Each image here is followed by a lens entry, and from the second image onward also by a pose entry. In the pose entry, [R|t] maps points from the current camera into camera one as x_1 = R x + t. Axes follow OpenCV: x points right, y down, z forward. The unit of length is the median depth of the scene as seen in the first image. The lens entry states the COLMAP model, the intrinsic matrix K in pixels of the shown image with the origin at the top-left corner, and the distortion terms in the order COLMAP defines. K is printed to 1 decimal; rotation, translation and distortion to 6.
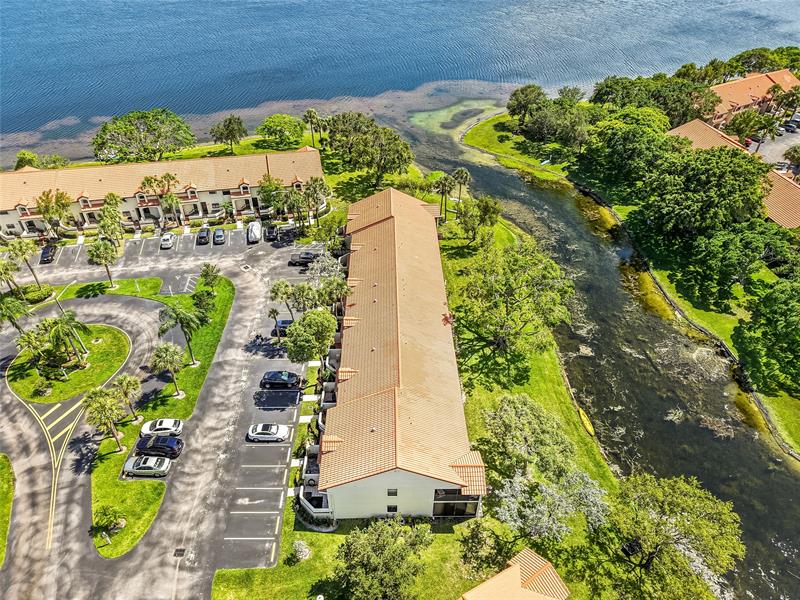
lens RADIAL K [[542.3, 0, 400.0], [0, 542.3, 300.0], [0, 0, 1]] dist [-0.000286, -0.001990]
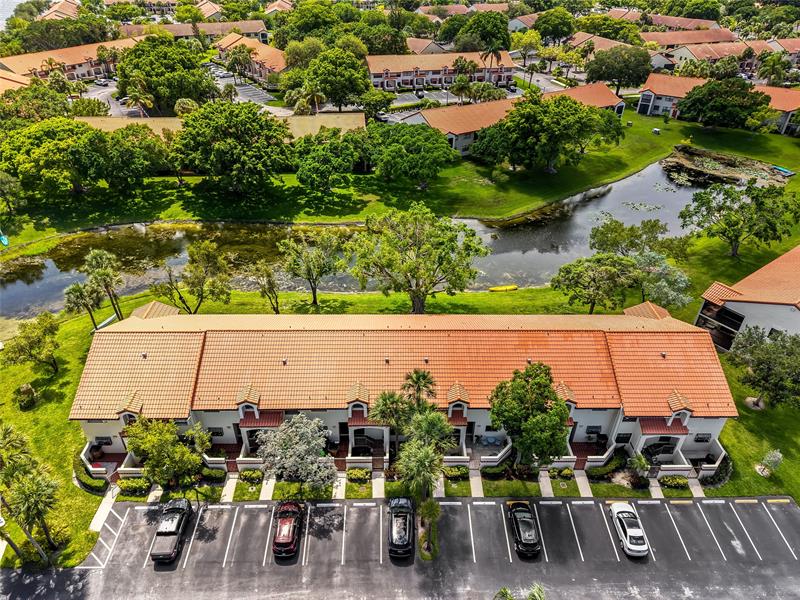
lens RADIAL K [[546.0, 0, 400.0], [0, 546.0, 300.0], [0, 0, 1]] dist [-0.000453, -0.002820]
pose [[0.001394, -0.561283, 0.827623, -0.473832], [0.600211, 0.662437, 0.448246, -0.311448], [-0.799840, 0.496124, 0.337812, 0.622575]]
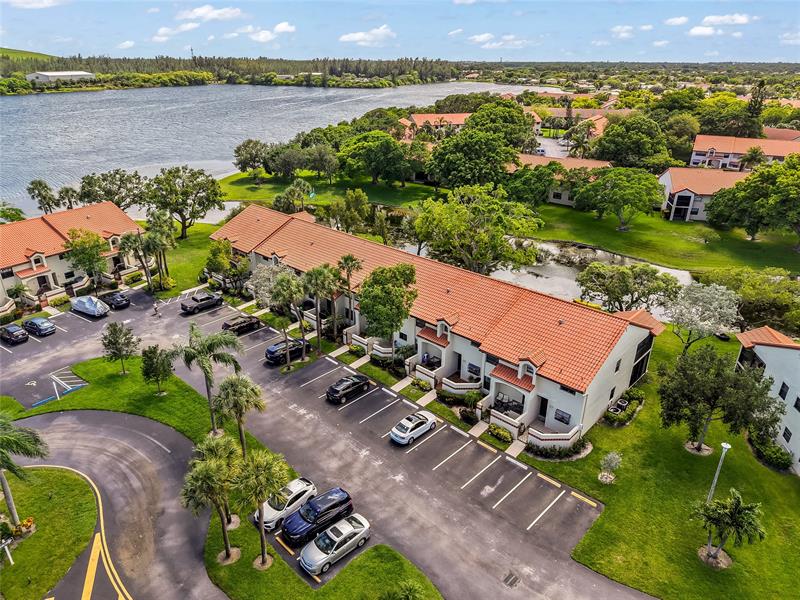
lens RADIAL K [[542.3, 0, 400.0], [0, 542.3, 300.0], [0, 0, 1]] dist [-0.000286, -0.001990]
pose [[0.702199, -0.293100, 0.648852, -0.492832], [0.437762, 0.896454, -0.068806, 0.096912], [-0.561499, 0.332358, 0.757797, 0.293640]]
